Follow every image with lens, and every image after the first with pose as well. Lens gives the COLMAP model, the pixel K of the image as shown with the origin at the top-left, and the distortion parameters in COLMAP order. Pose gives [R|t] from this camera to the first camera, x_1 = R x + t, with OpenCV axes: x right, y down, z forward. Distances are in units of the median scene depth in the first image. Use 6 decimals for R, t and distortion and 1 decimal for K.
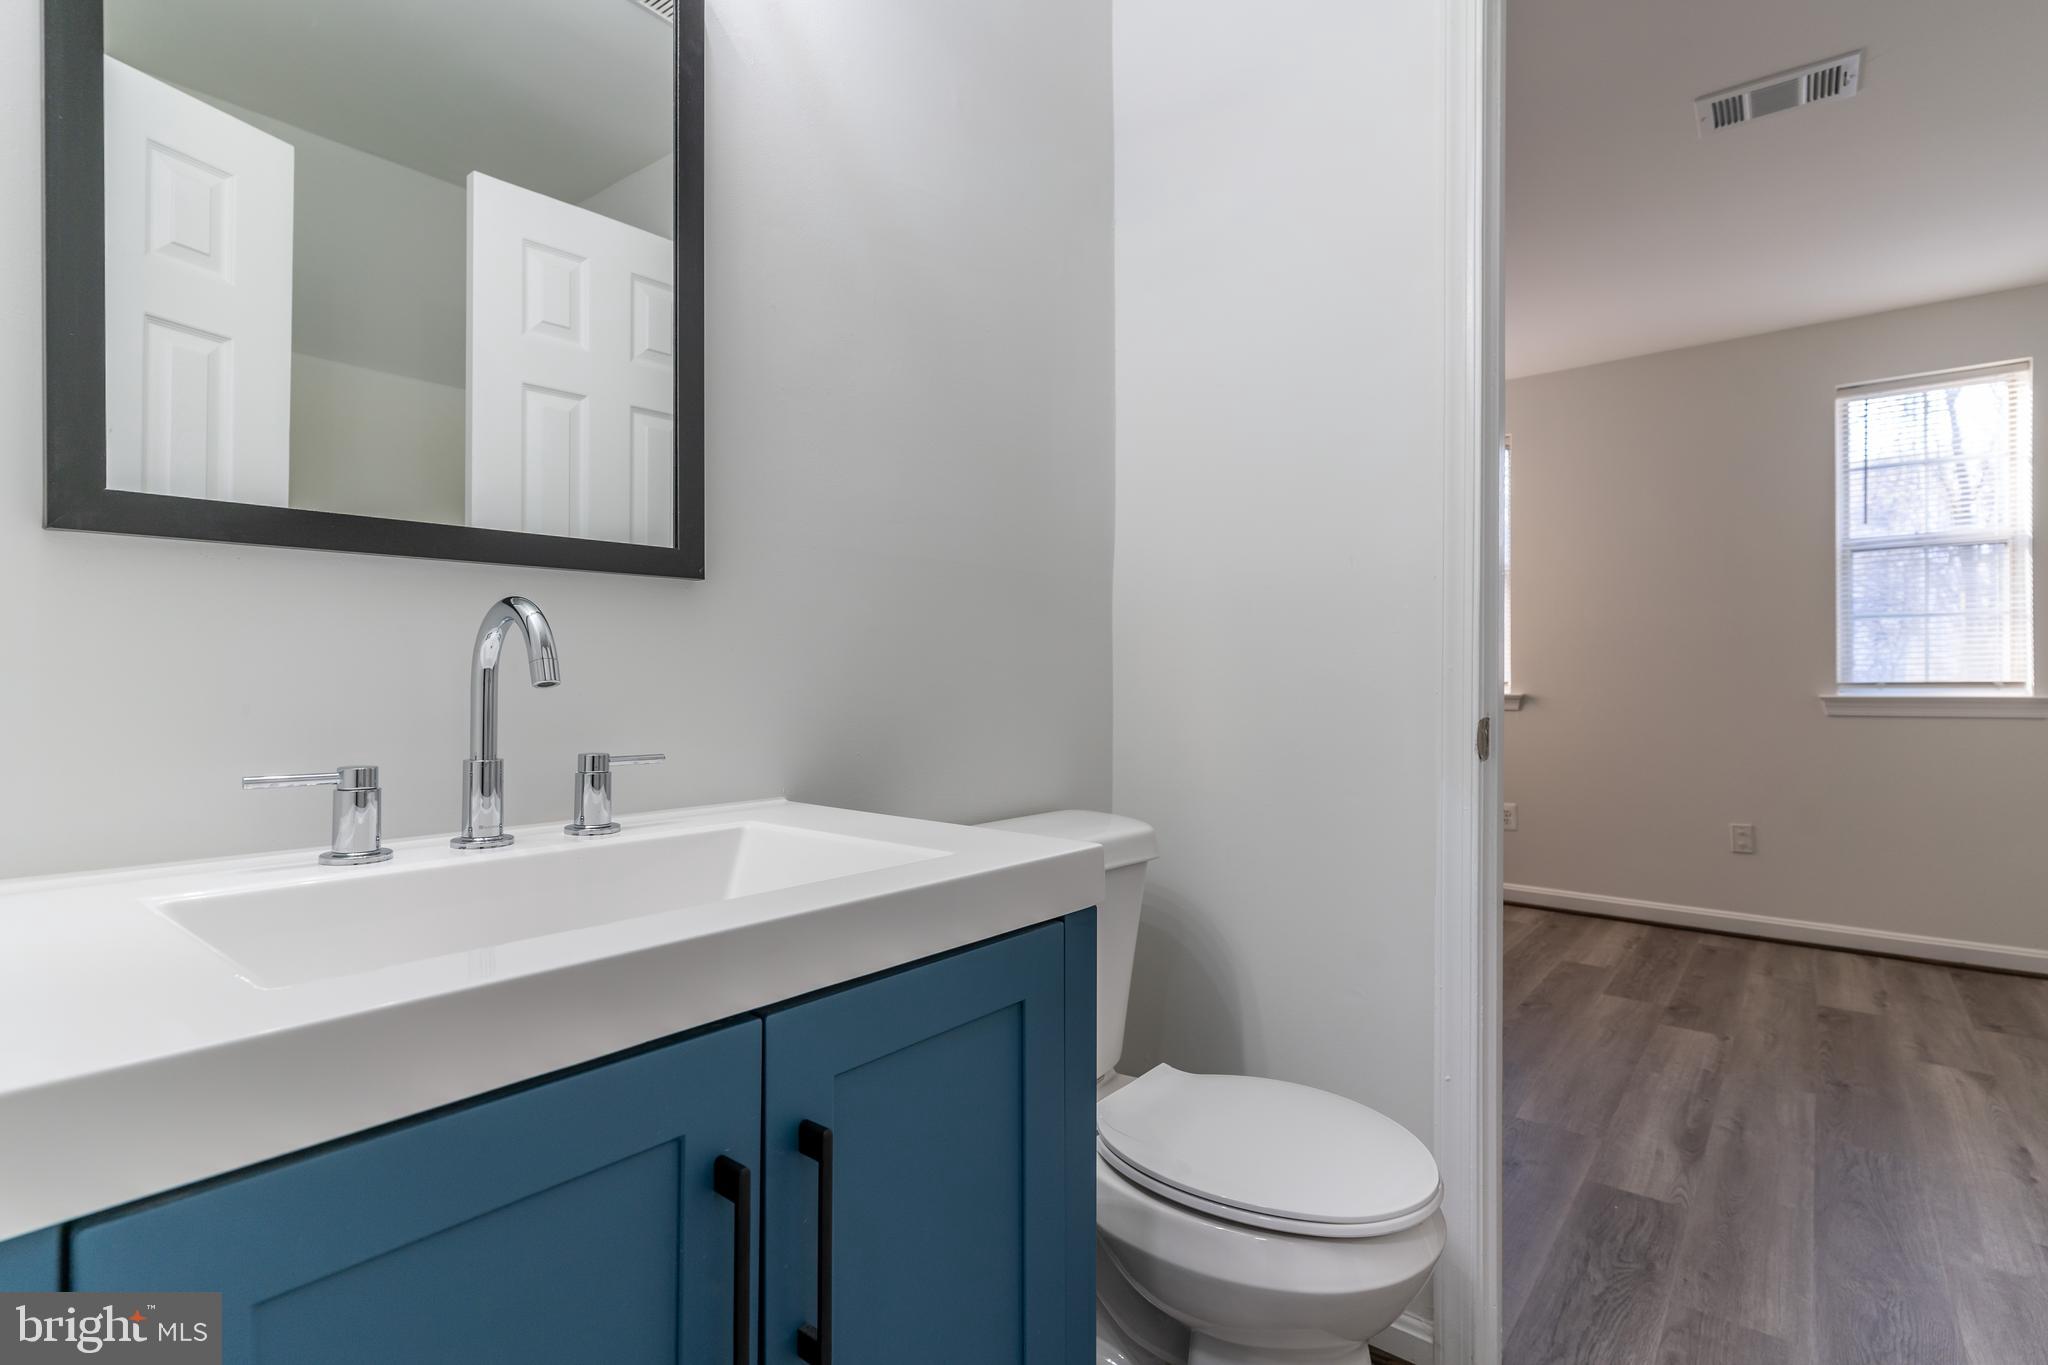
lens RADIAL K [[978.4, 0, 1044.0], [0, 978.4, 678.2], [0, 0, 1]] dist [0.002222, -0.000716]
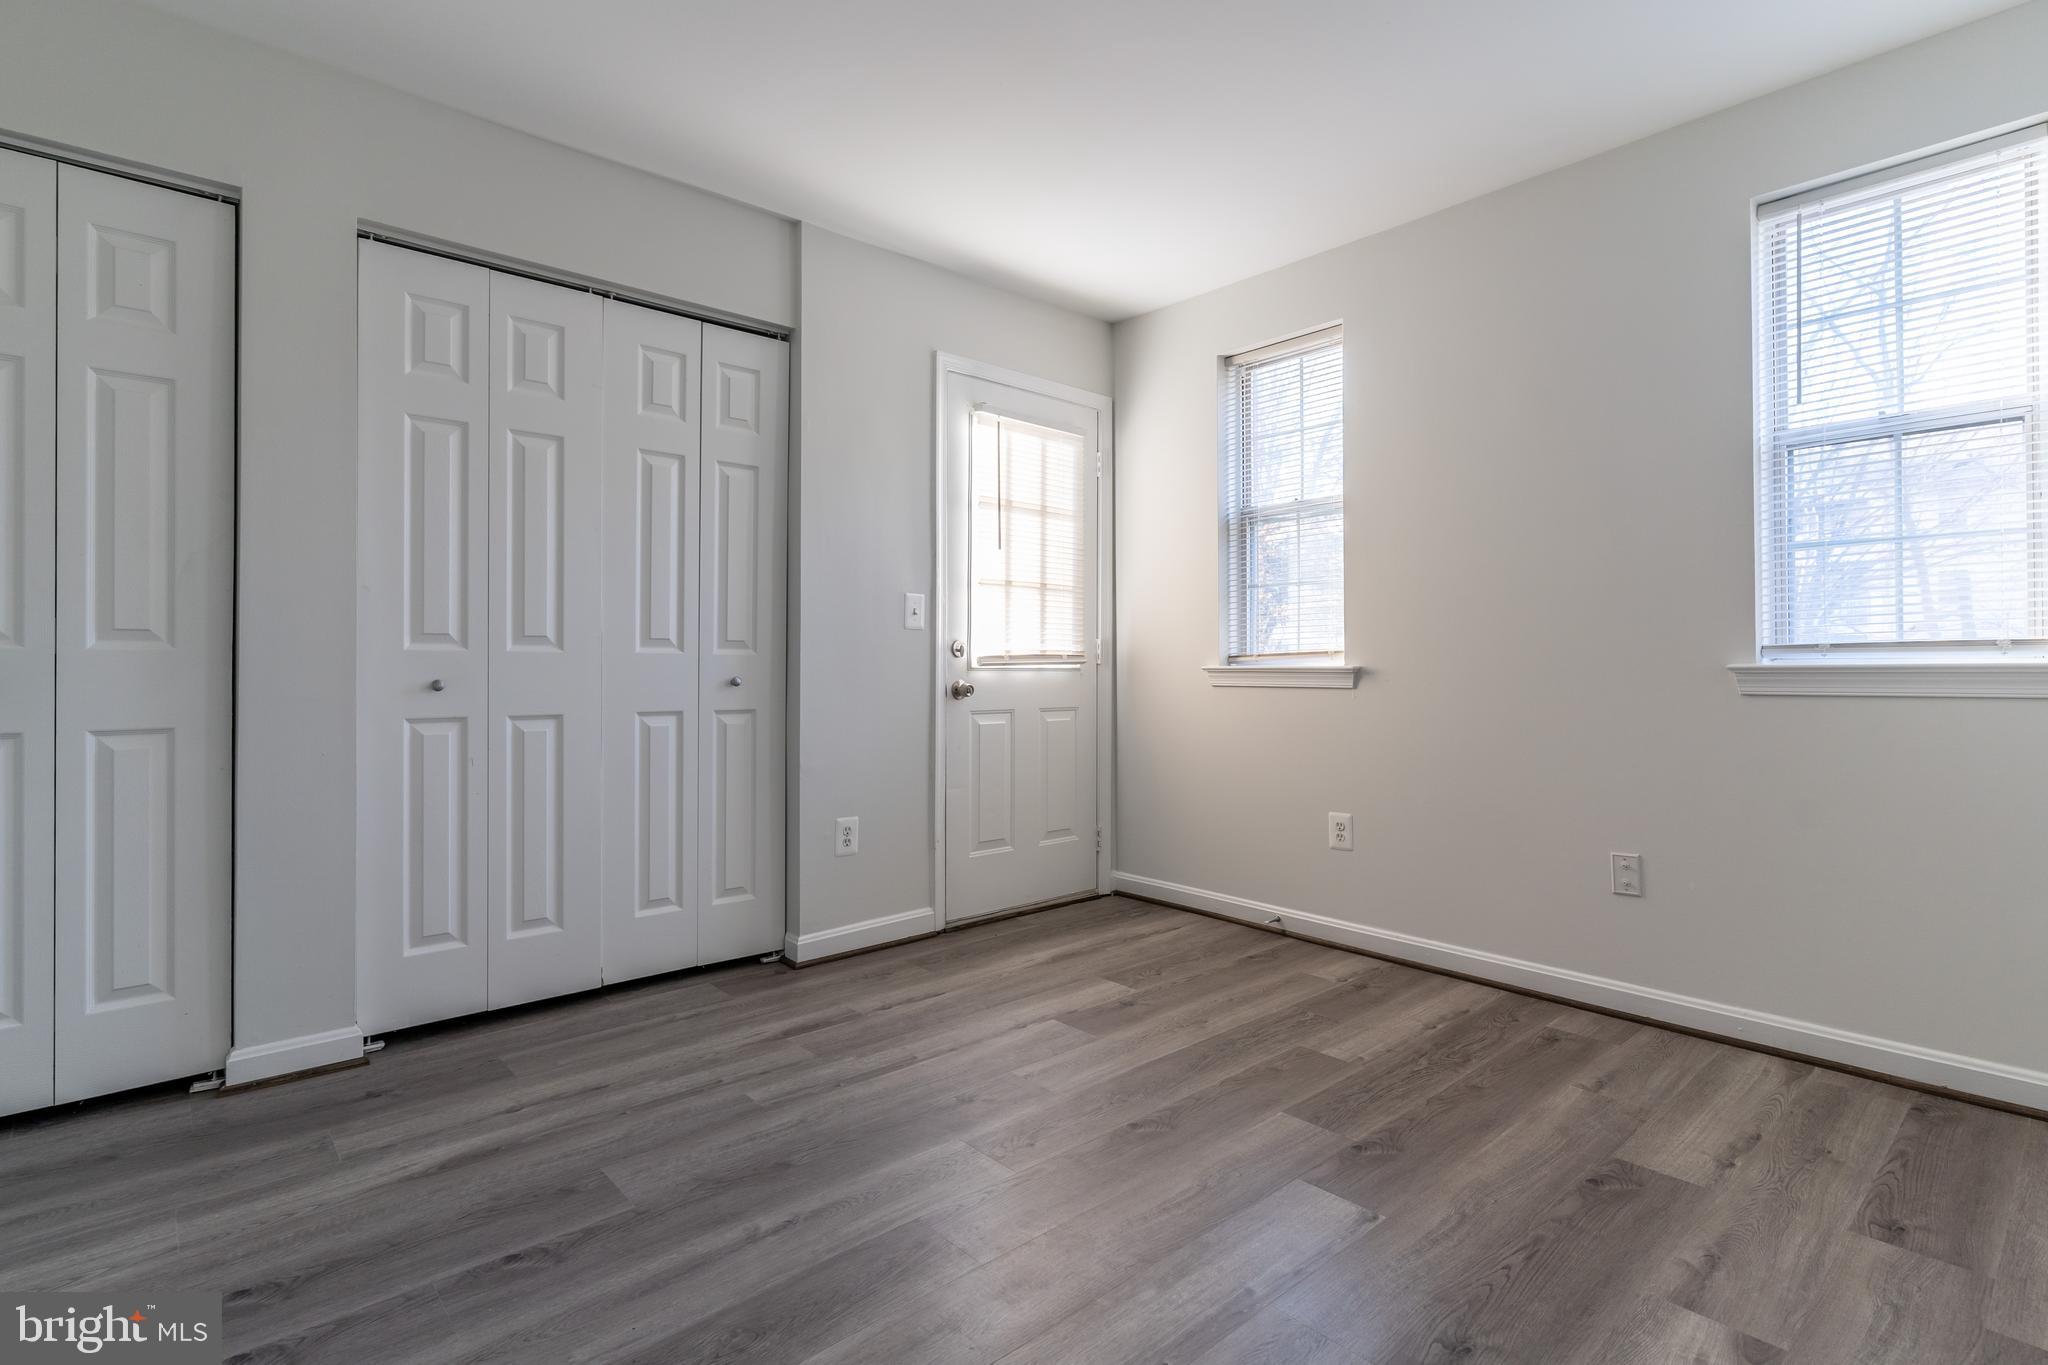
lens RADIAL K [[978.4, 0, 1025.0], [0, 978.4, 657.9], [0, 0, 1]] dist [0.002222, -0.000716]
pose [[0.985186, -0.012241, -0.171051, 0.442509], [0.012316, 0.999924, -0.000625, 0.007594], [0.171046, -0.001491, 0.985262, 0.263705]]
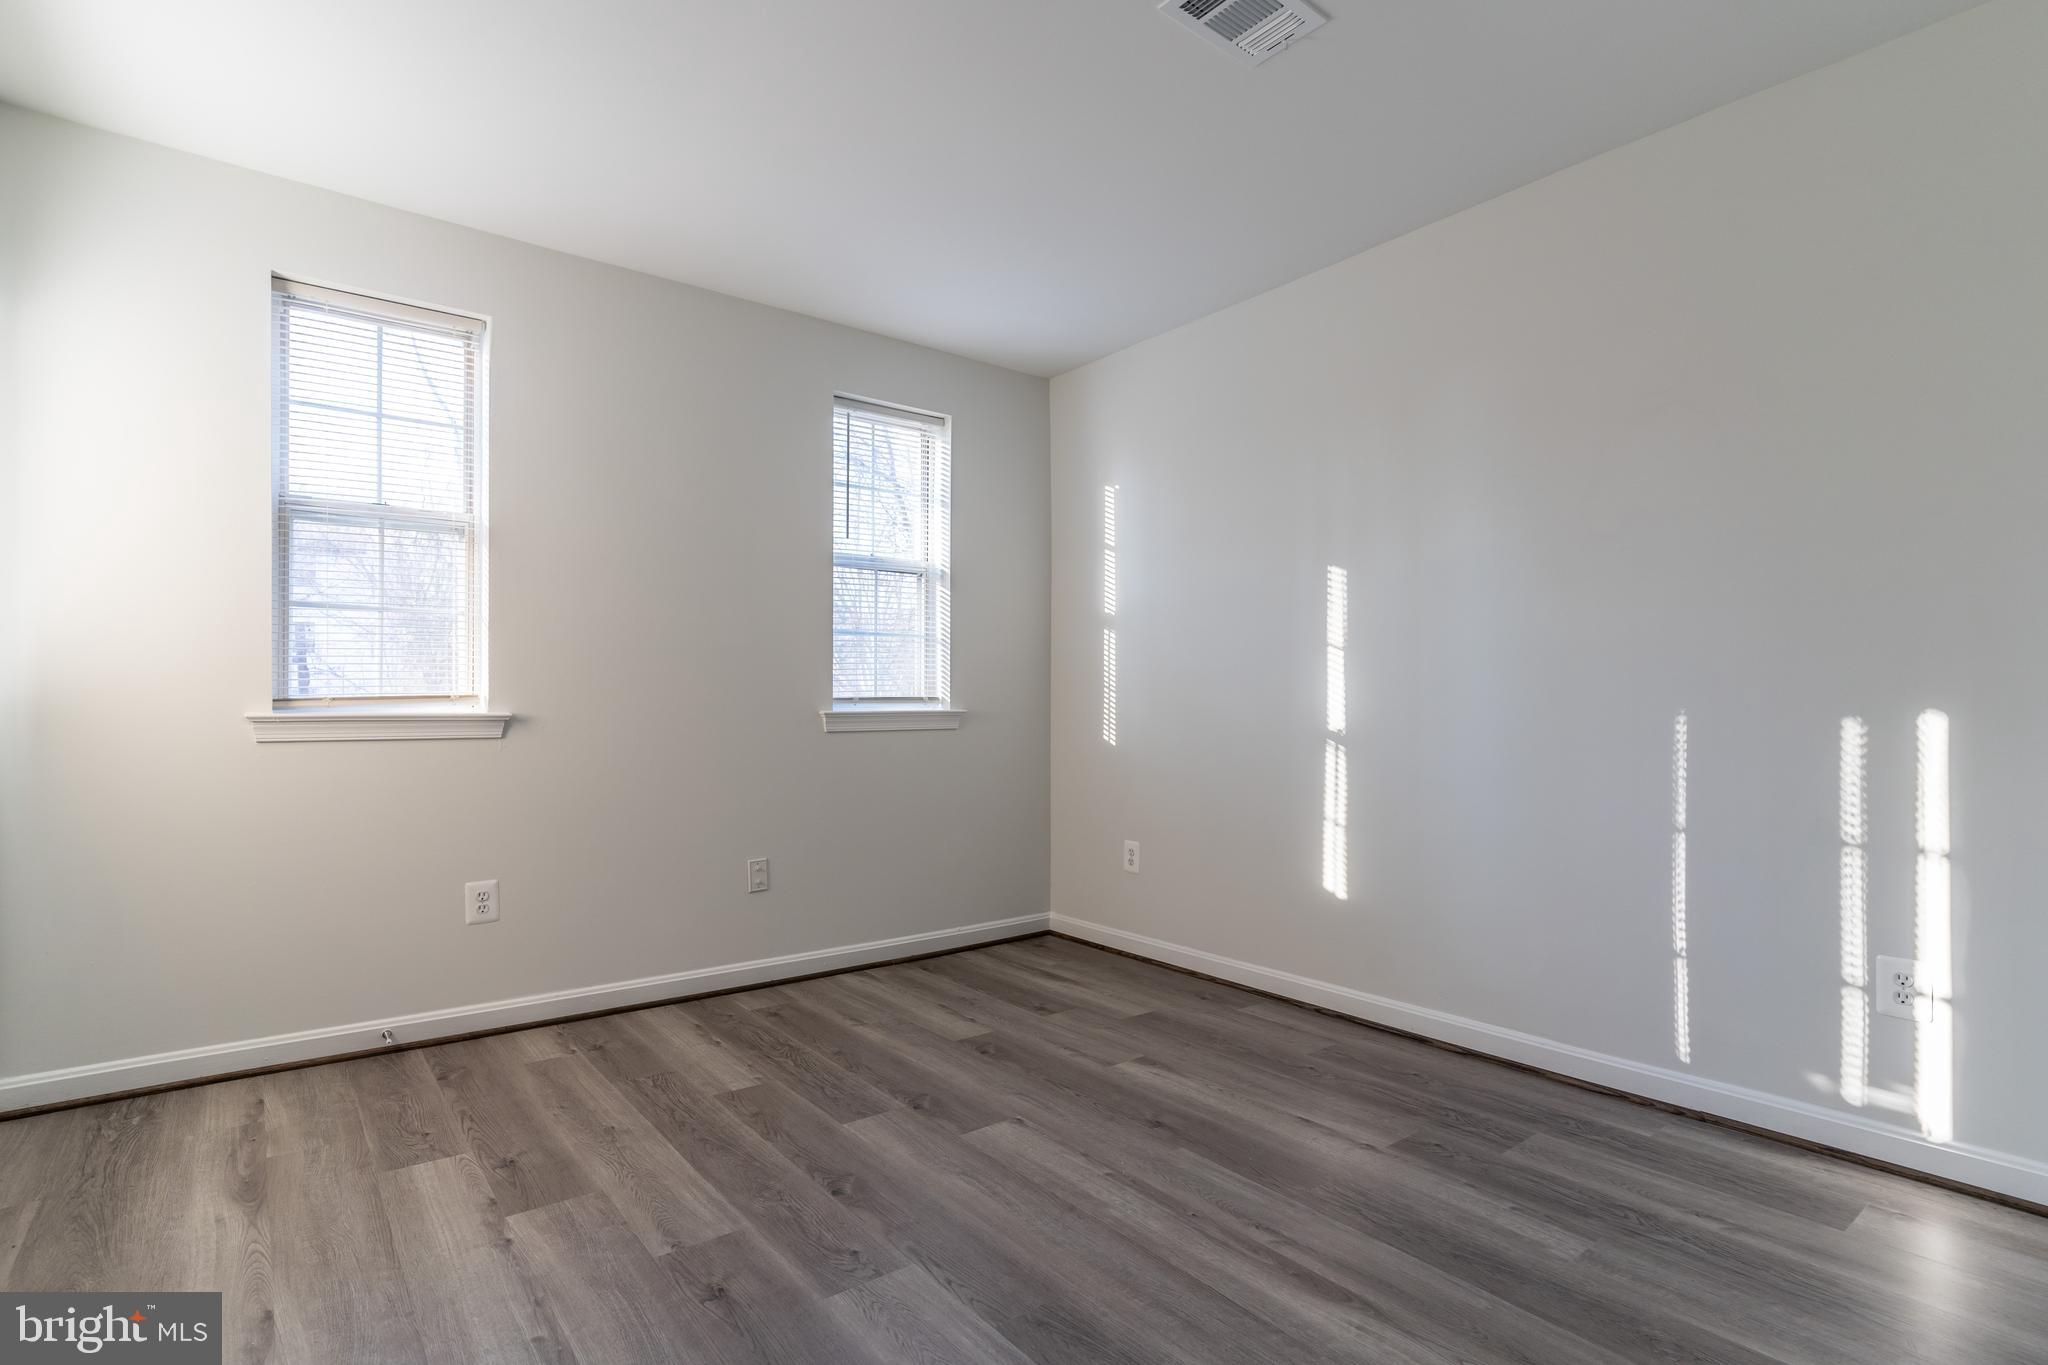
lens RADIAL K [[978.4, 0, 1004.5], [0, 978.4, 706.5], [0, 0, 1]] dist [0.002222, -0.000716]
pose [[0.250724, -0.008198, 0.968024, -0.090573], [-0.007011, 0.999923, 0.010284, 0.001751], [-0.968033, -0.009366, 0.250647, 0.603366]]
